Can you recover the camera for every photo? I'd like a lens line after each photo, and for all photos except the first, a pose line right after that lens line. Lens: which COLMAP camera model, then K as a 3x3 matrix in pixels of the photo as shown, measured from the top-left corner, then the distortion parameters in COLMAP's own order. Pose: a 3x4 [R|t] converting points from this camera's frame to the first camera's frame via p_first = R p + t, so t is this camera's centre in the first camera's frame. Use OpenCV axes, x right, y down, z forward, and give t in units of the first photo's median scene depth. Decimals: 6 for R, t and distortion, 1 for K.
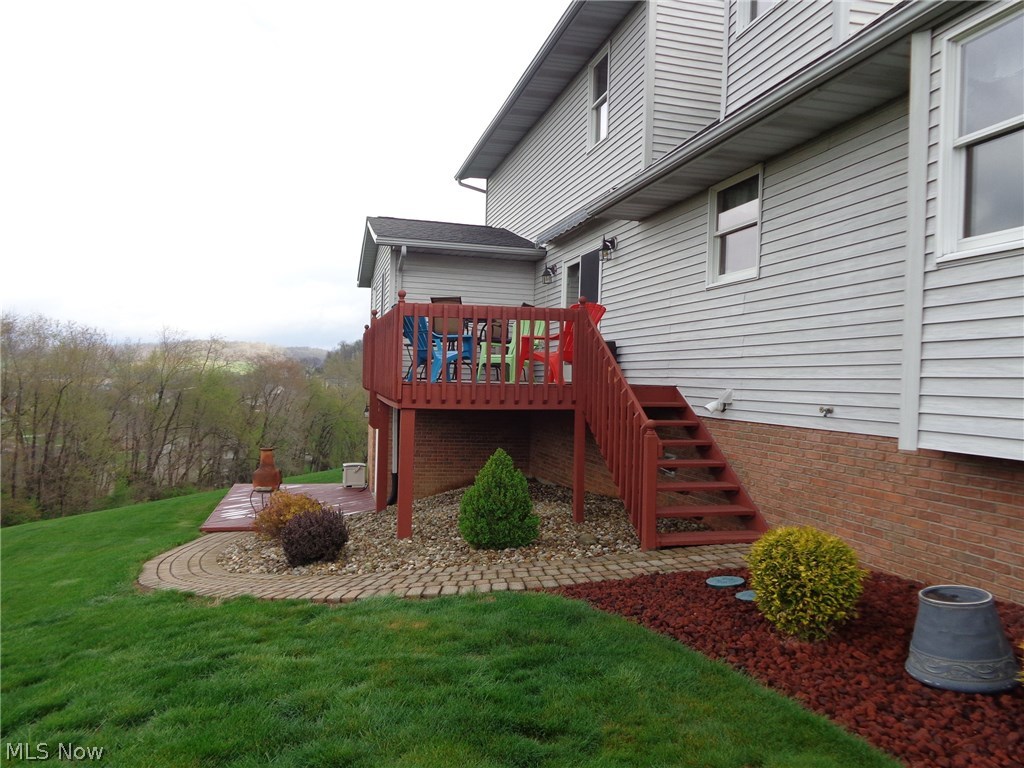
lens RADIAL K [[765.7, 0, 514.6], [0, 765.7, 383.9], [0, 0, 1]] dist [0.011506, 0.002851]
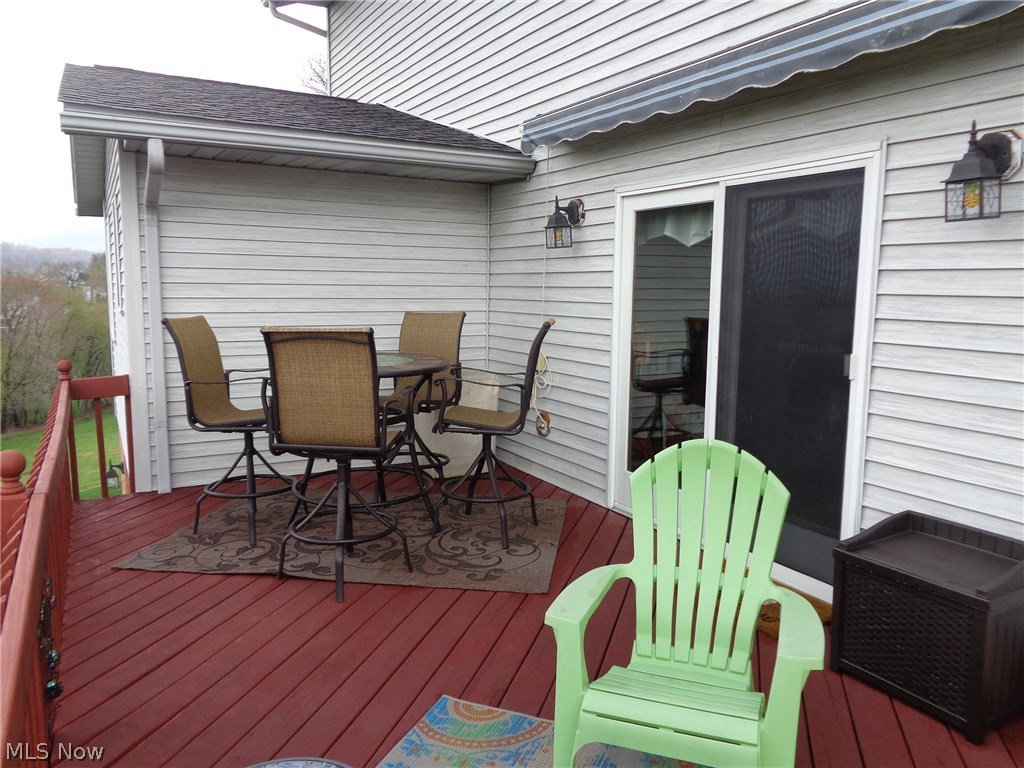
lens RADIAL K [[765.7, 0, 512.9], [0, 765.7, 384.3], [0, 0, 1]] dist [0.011506, 0.002851]
pose [[0.967883, -0.051579, 0.246054, -0.076381], [0.019140, 0.991005, 0.132449, -0.108845], [-0.250672, -0.123486, 0.960164, 0.589090]]
